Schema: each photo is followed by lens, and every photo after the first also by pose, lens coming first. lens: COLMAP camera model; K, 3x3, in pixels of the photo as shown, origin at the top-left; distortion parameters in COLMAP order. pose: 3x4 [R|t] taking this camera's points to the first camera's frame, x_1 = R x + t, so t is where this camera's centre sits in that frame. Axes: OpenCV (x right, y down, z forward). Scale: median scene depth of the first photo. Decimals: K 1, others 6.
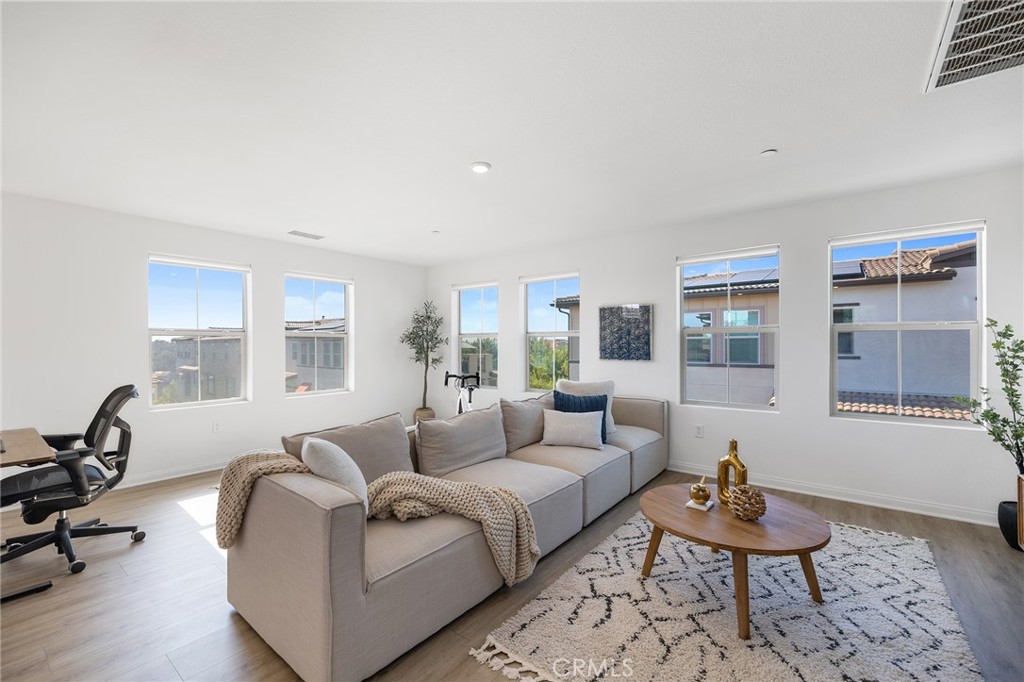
lens RADIAL K [[431.2, 0, 510.0], [0, 431.2, 344.3], [0, 0, 1]] dist [0.000105, 0.000099]
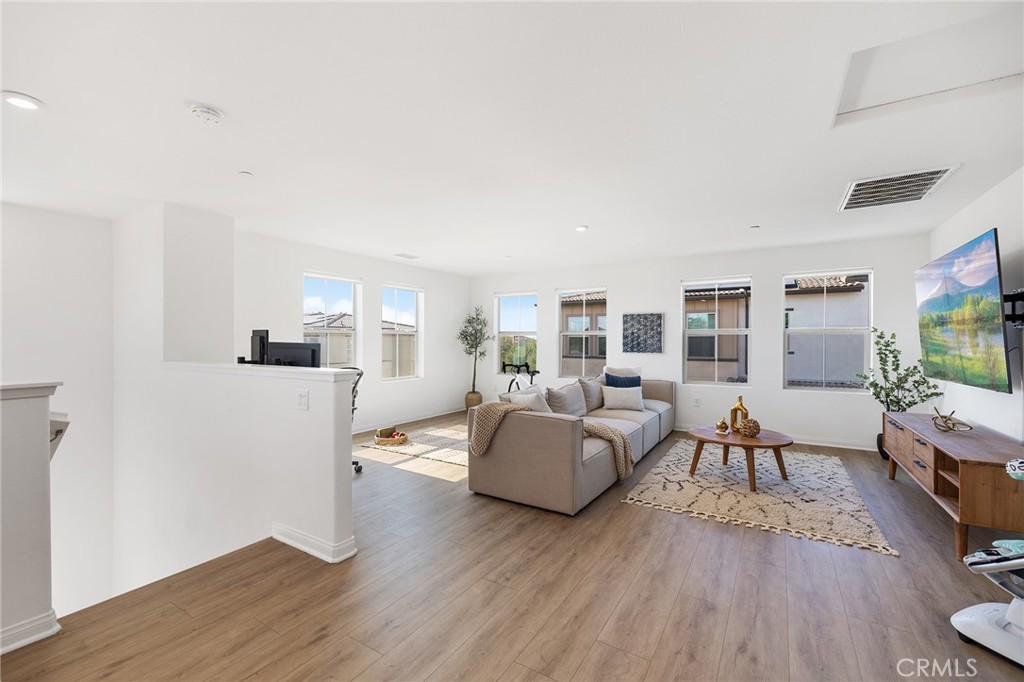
lens RADIAL K [[431.2, 0, 512.6], [0, 431.2, 341.1], [0, 0, 1]] dist [0.000105, 0.000099]
pose [[0.993720, 0.004544, 0.111804, -0.404478], [-0.004670, 0.999989, 0.000863, 0.000314], [-0.111799, -0.001380, 0.993730, -0.435655]]
